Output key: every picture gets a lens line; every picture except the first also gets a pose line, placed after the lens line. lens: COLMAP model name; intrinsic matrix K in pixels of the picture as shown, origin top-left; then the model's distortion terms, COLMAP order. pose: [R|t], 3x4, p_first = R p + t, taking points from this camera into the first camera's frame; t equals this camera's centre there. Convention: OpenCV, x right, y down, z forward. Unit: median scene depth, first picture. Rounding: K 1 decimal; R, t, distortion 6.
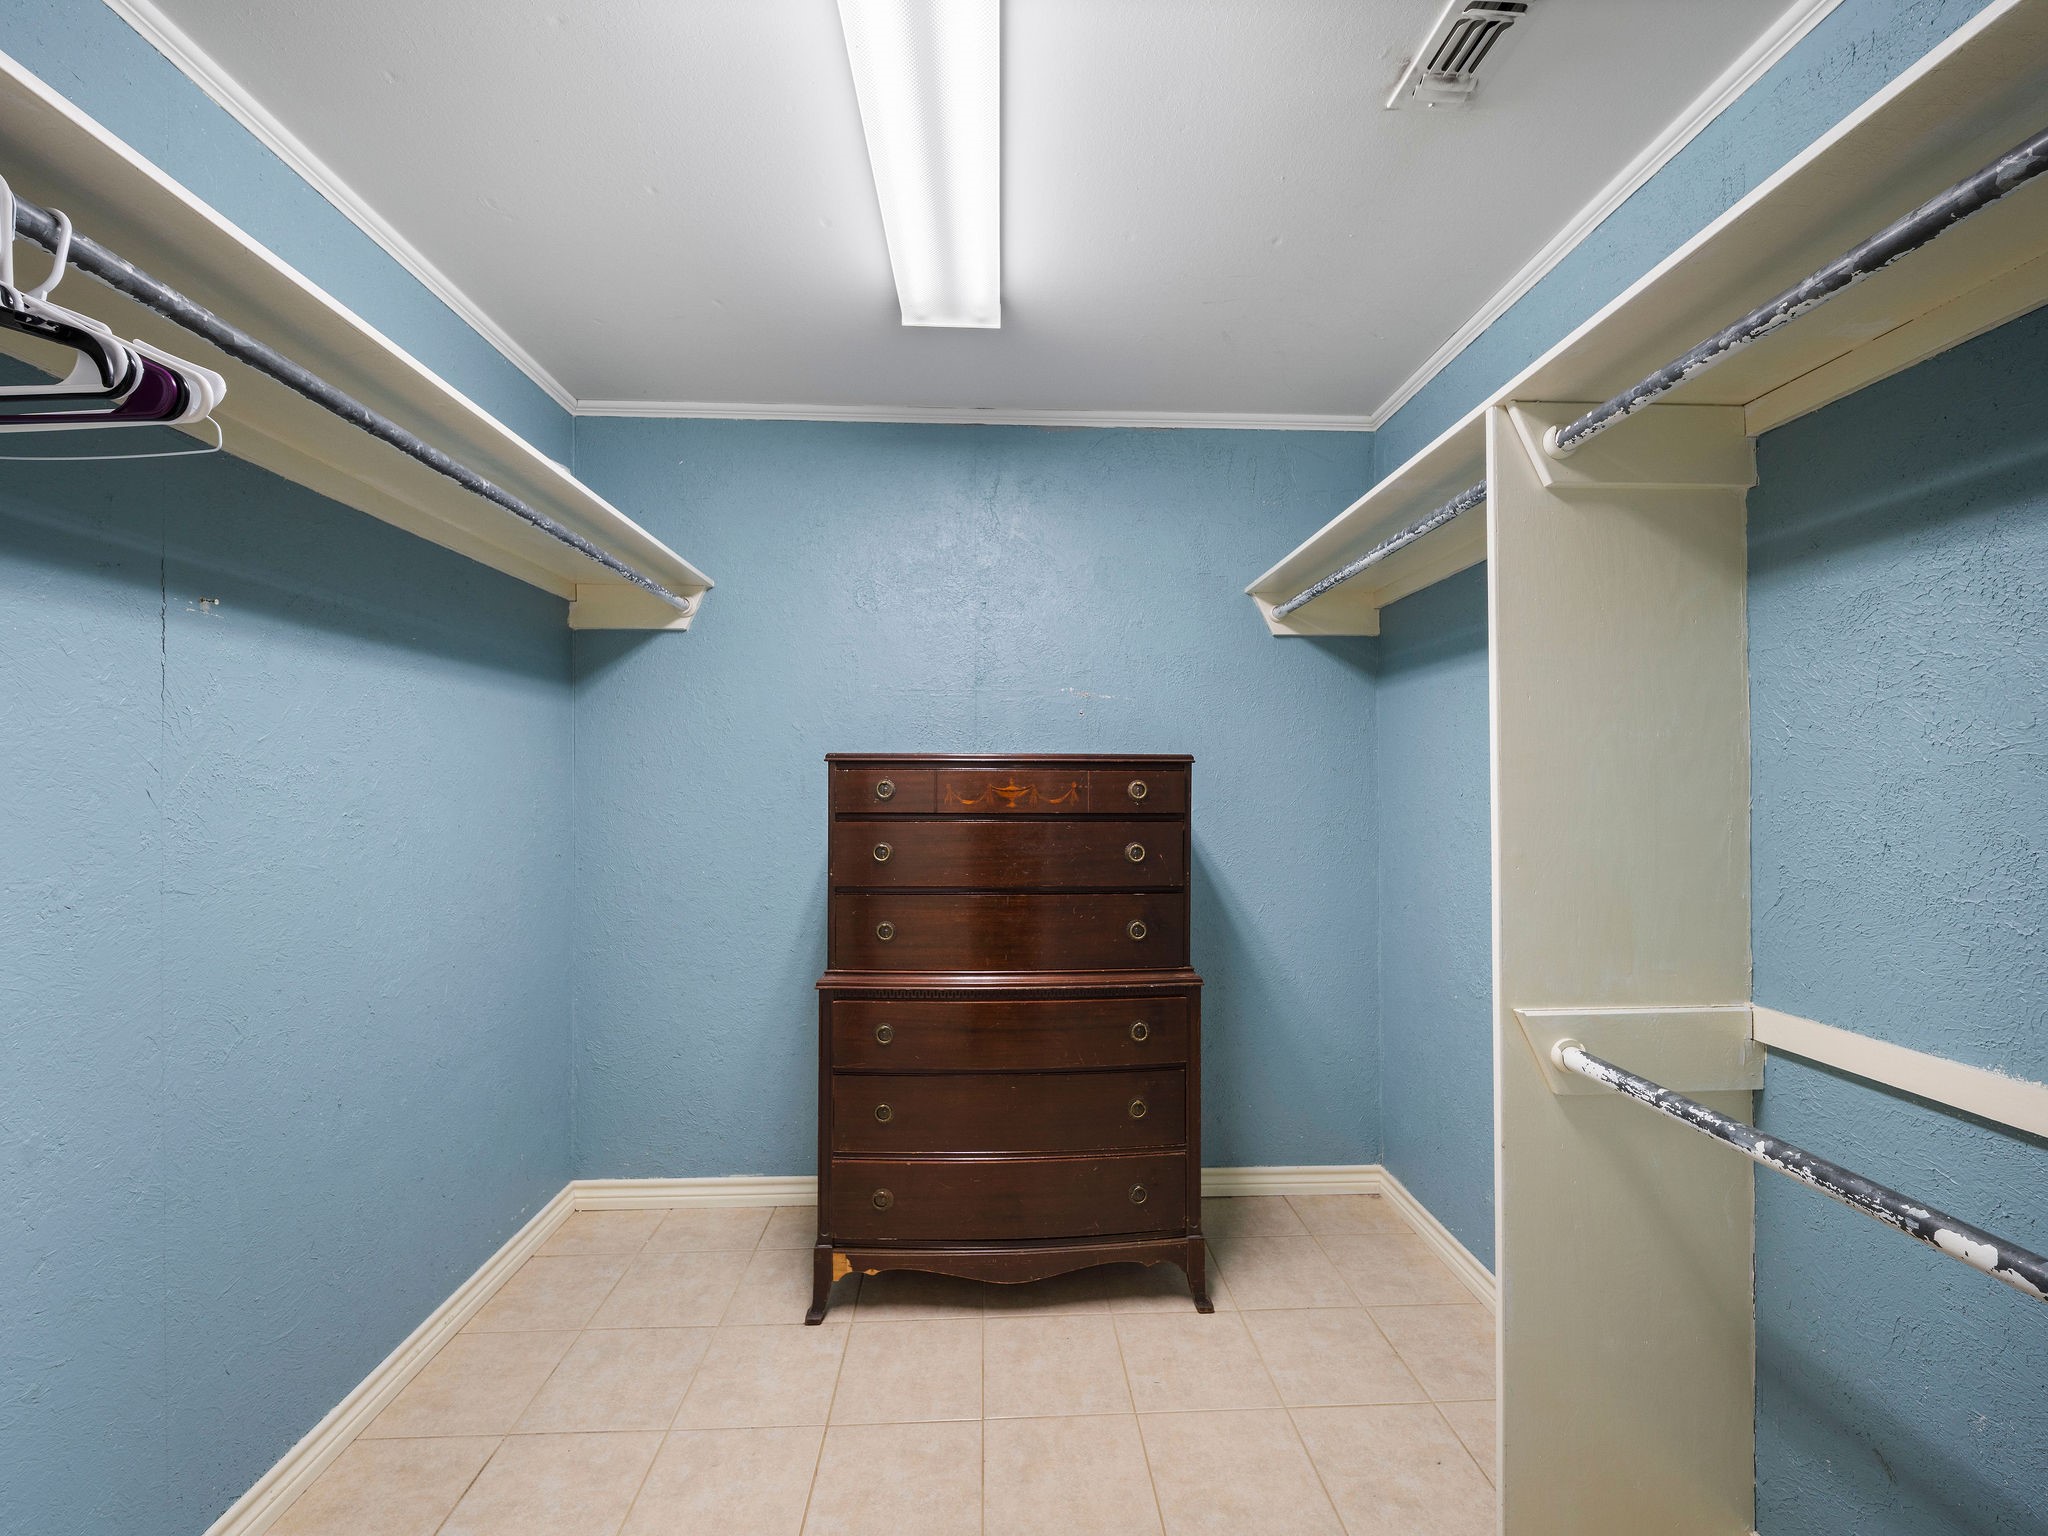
lens RADIAL K [[815.4, 0, 1019.2], [0, 815.4, 774.5], [0, 0, 1]] dist [-0.000904, -0.001182]
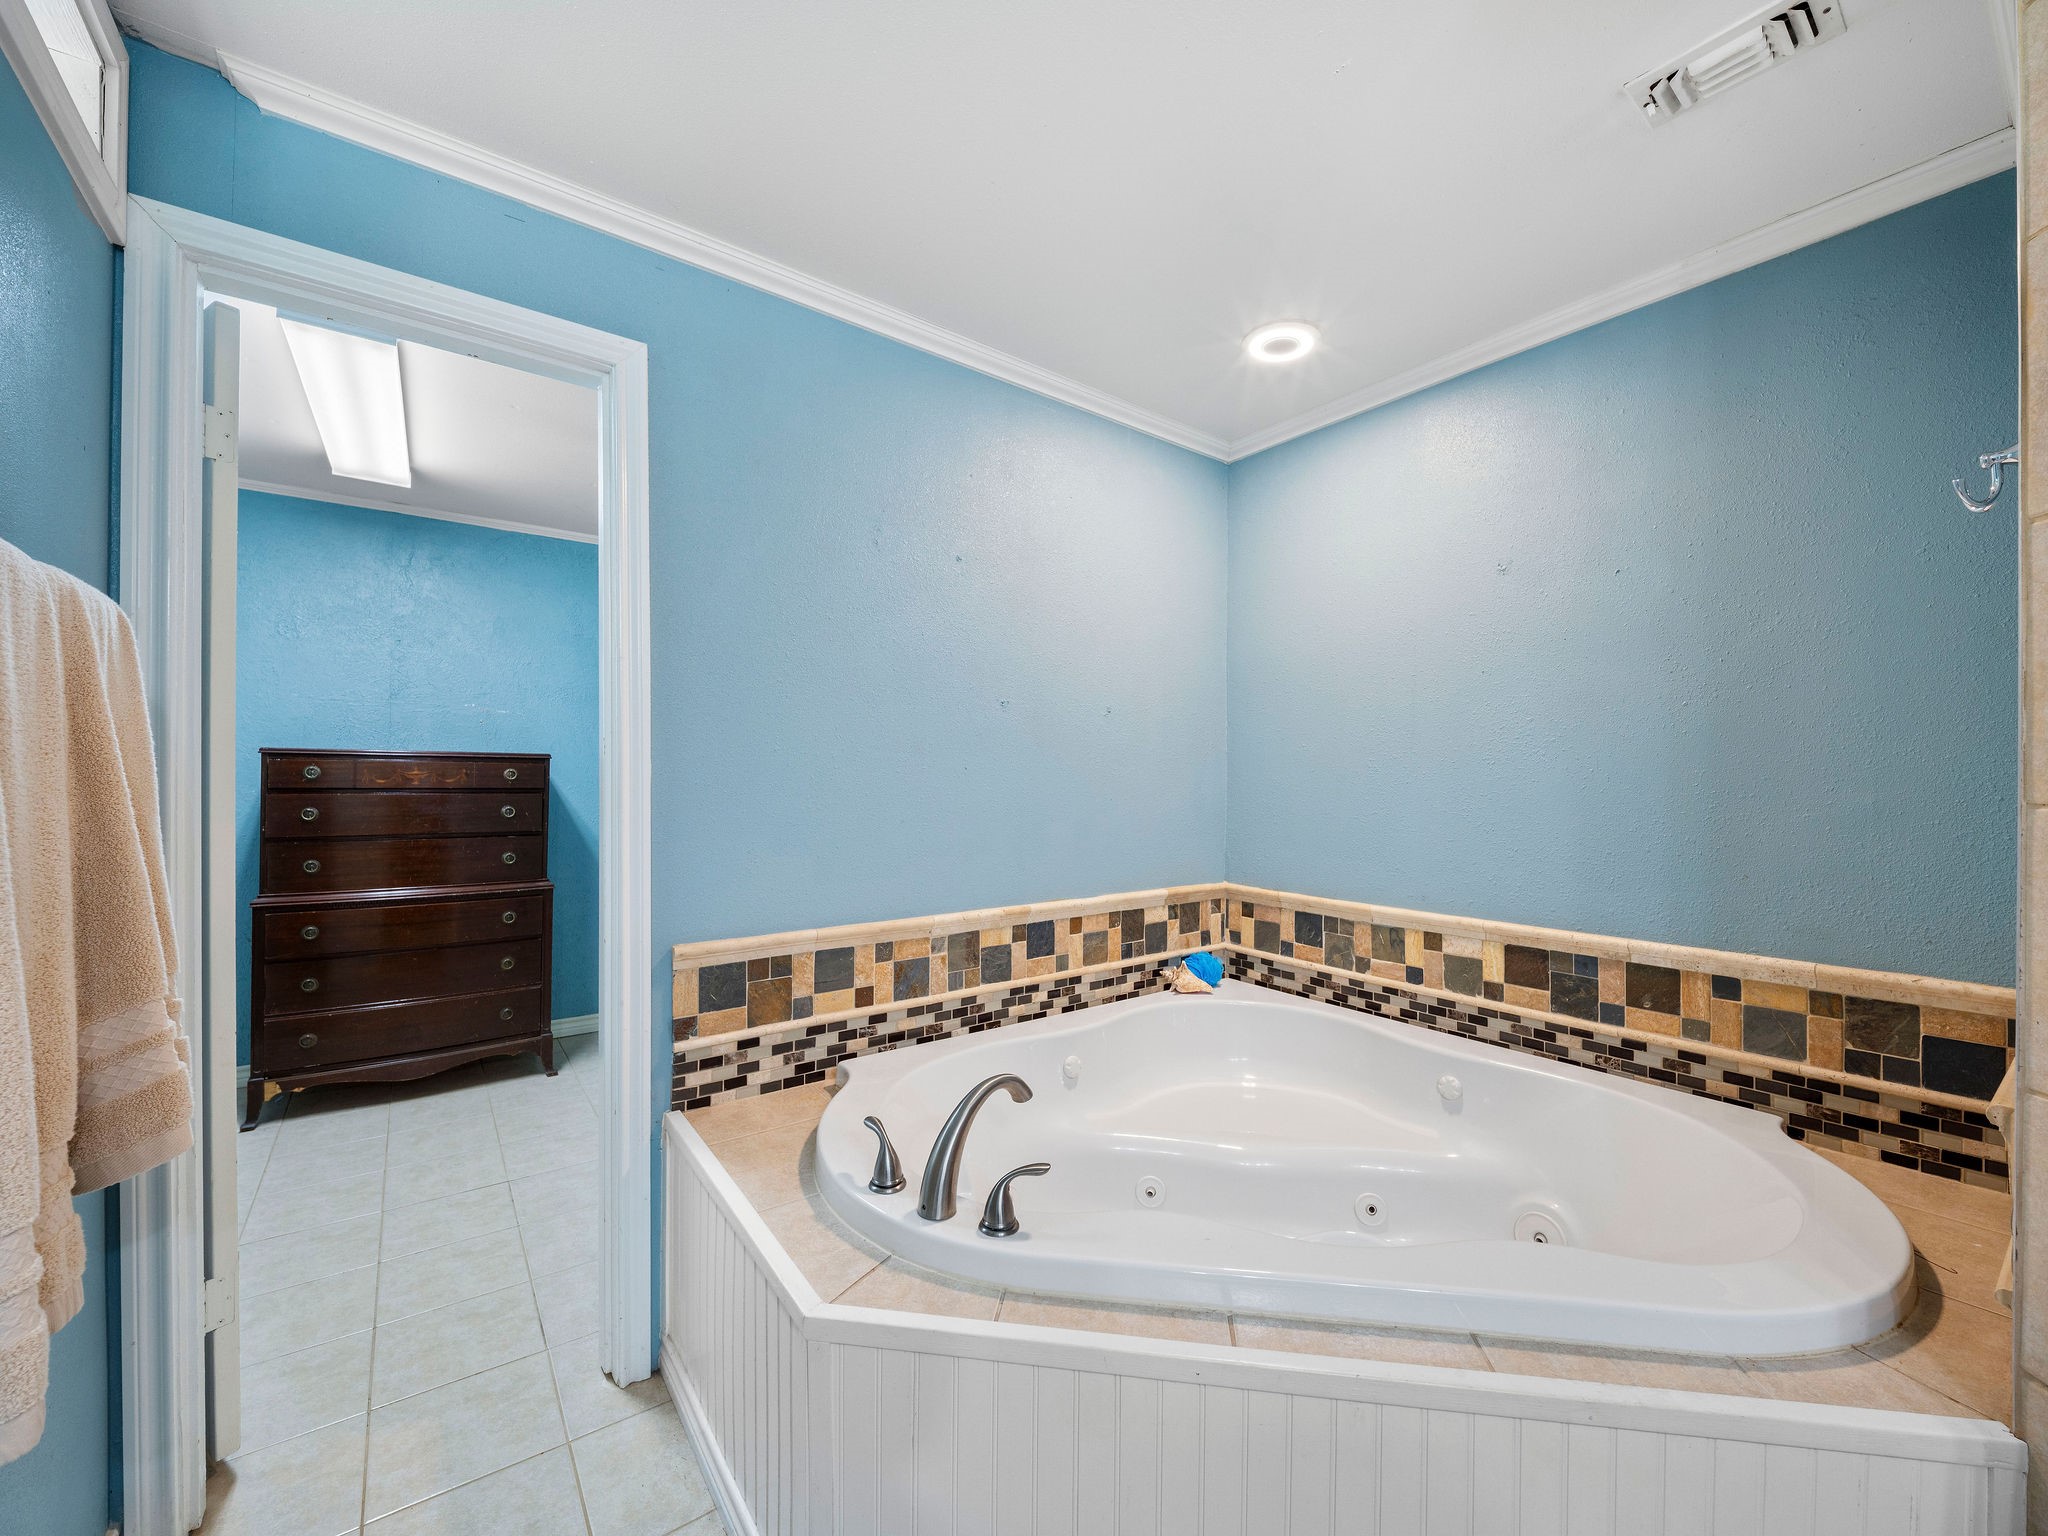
lens RADIAL K [[815.4, 0, 1023.4], [0, 815.4, 774.4], [0, 0, 1]] dist [-0.000904, -0.001182]
pose [[0.827484, 0.007605, 0.561438, 0.078435], [-0.010374, 0.999945, 0.001745, 0.005721], [-0.561394, -0.007268, 0.827517, -0.980225]]
